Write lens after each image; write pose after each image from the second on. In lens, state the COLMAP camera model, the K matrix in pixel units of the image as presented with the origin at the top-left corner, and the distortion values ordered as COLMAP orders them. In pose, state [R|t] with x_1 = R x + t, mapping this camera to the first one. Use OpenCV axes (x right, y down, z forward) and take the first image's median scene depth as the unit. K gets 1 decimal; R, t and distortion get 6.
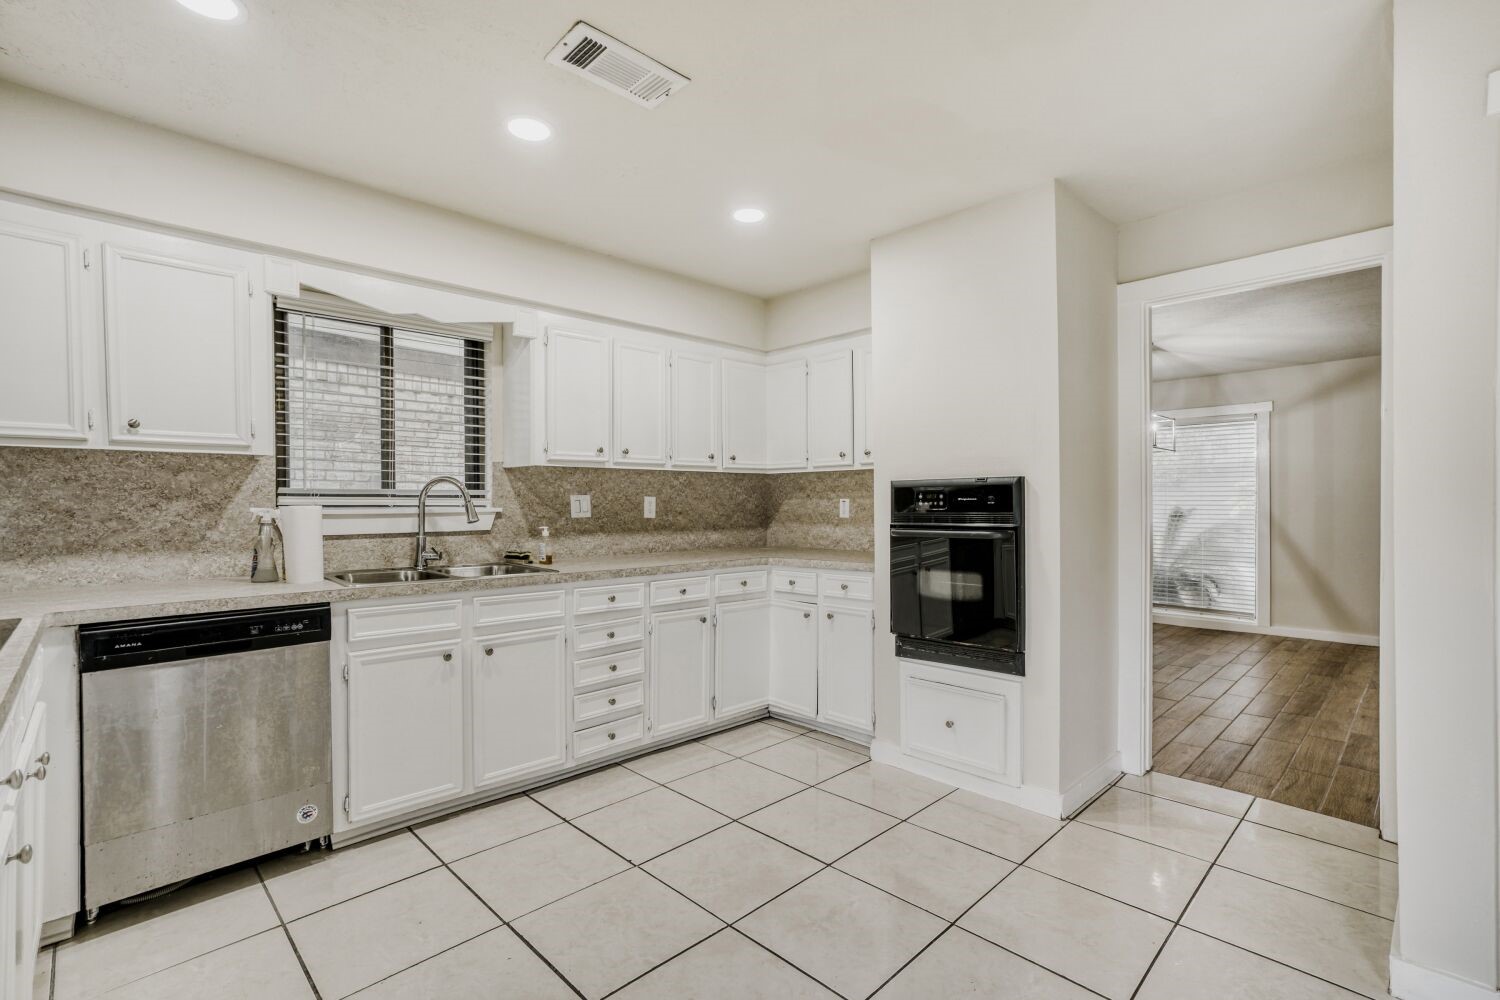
lens RADIAL K [[706.5, 0, 748.6], [0, 706.5, 505.2], [0, 0, 1]] dist [-0.006219, 0.000969]
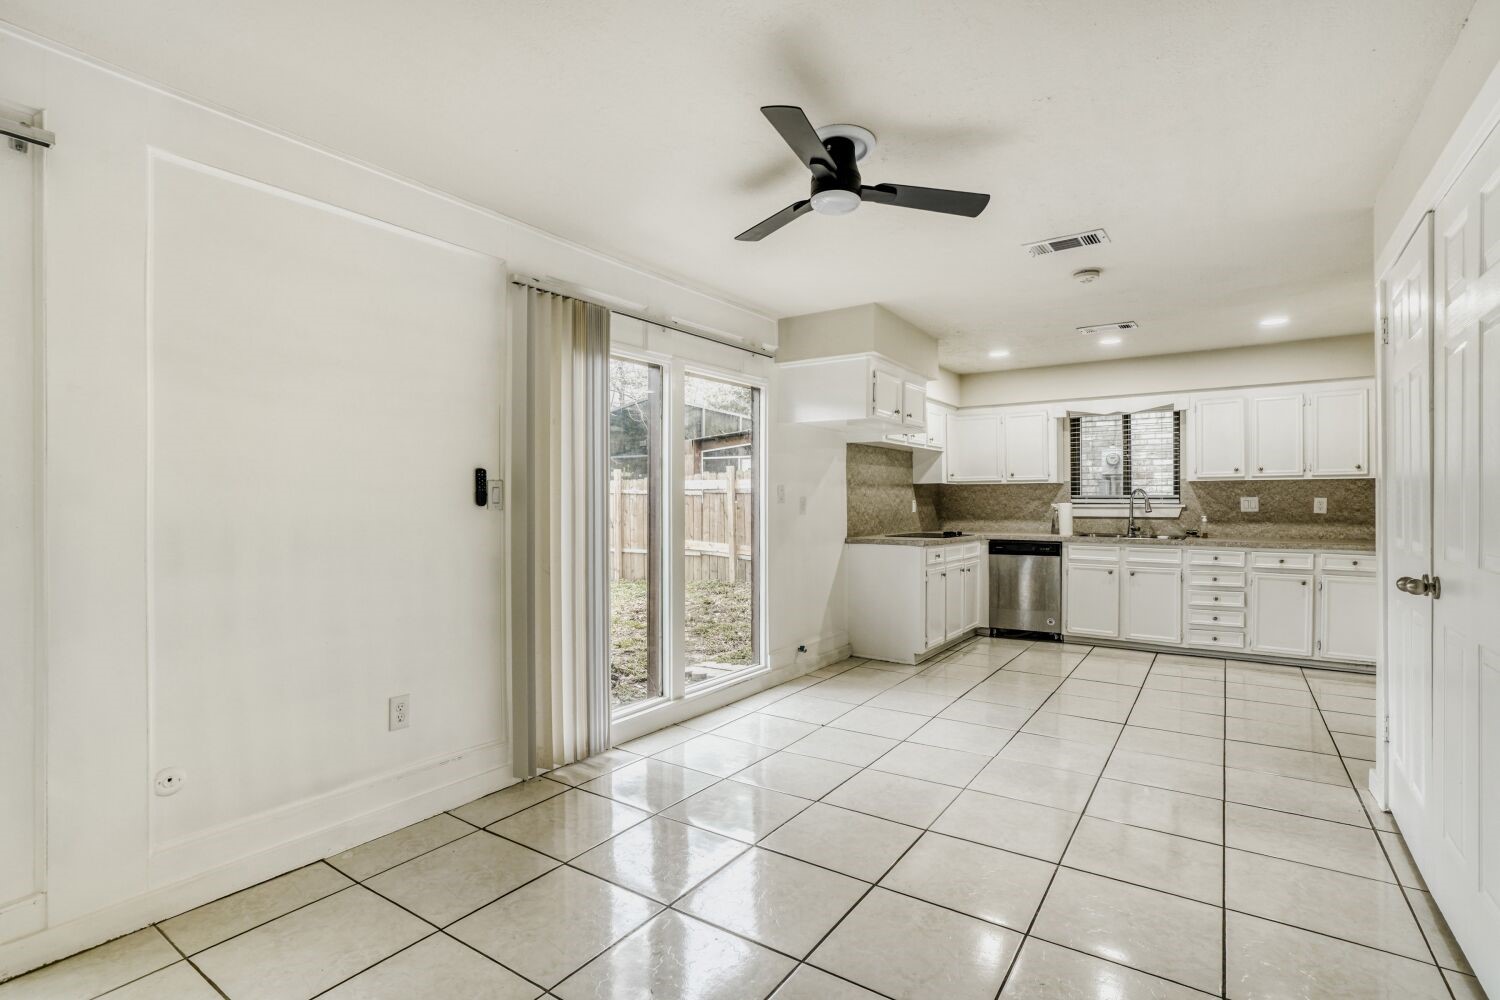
lens RADIAL K [[706.5, 0, 748.1], [0, 706.5, 504.6], [0, 0, 1]] dist [-0.006219, 0.000969]
pose [[0.162521, 0.004457, -0.986695, 1.262589], [-0.003790, 0.999985, 0.003893, 0.000052], [0.986698, 0.003106, 0.162536, -0.382307]]
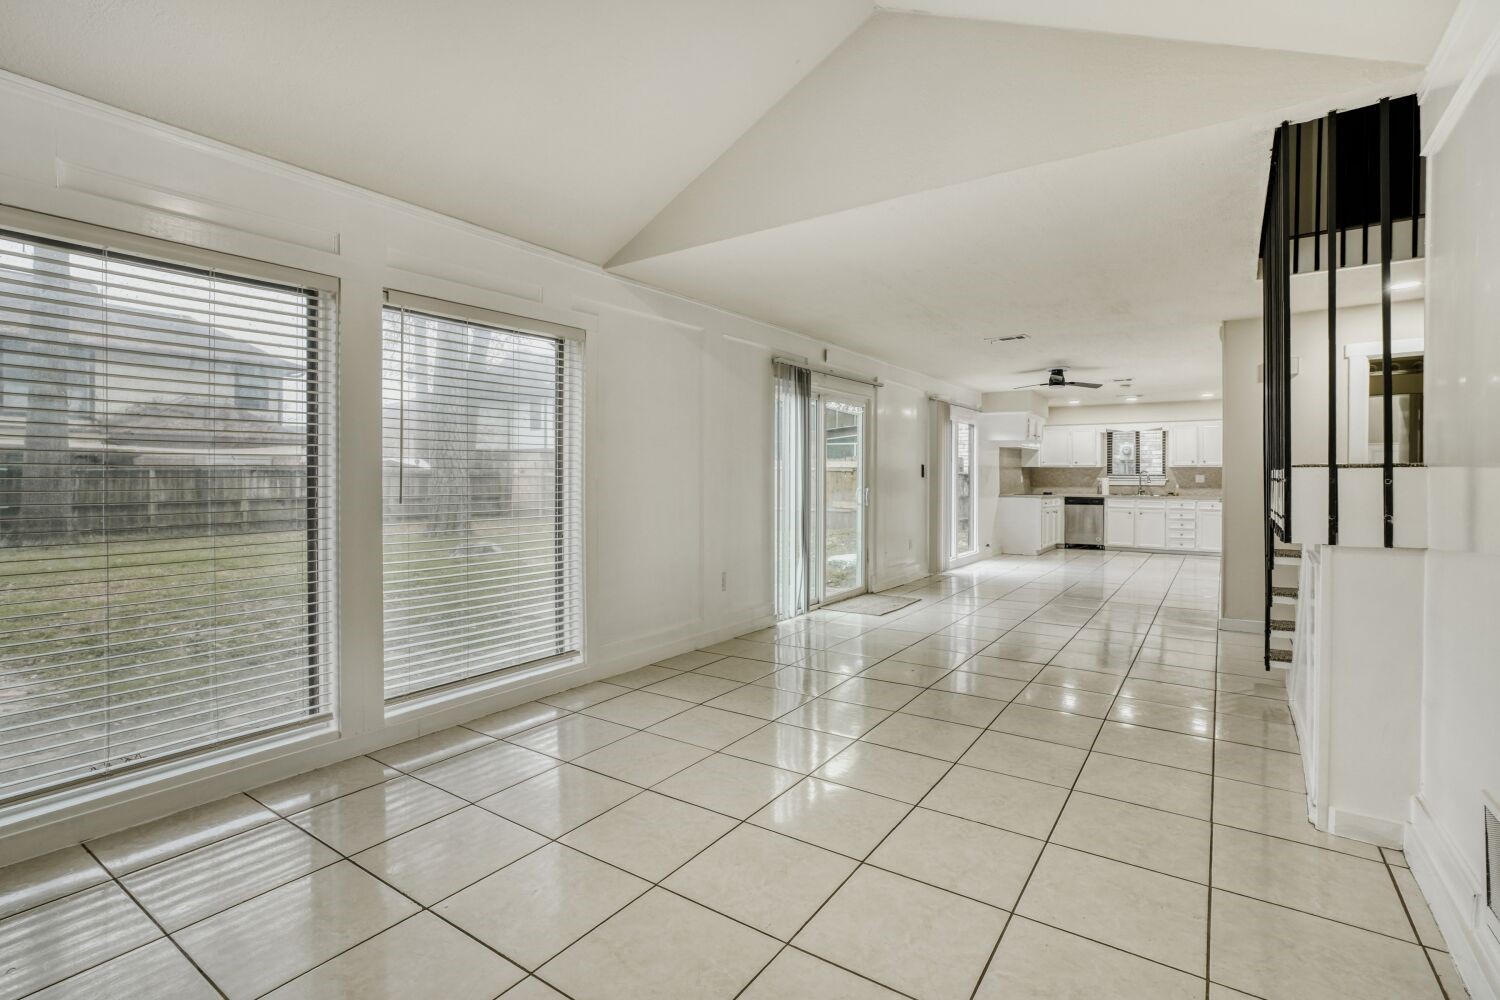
lens RADIAL K [[706.5, 0, 759.8], [0, 706.5, 477.4], [0, 0, 1]] dist [-0.006219, 0.000969]
pose [[0.173749, 0.002907, -0.984786, 2.775417], [-0.008621, 0.999962, 0.001431, 0.008570], [0.984752, 0.008241, 0.173768, -1.601617]]
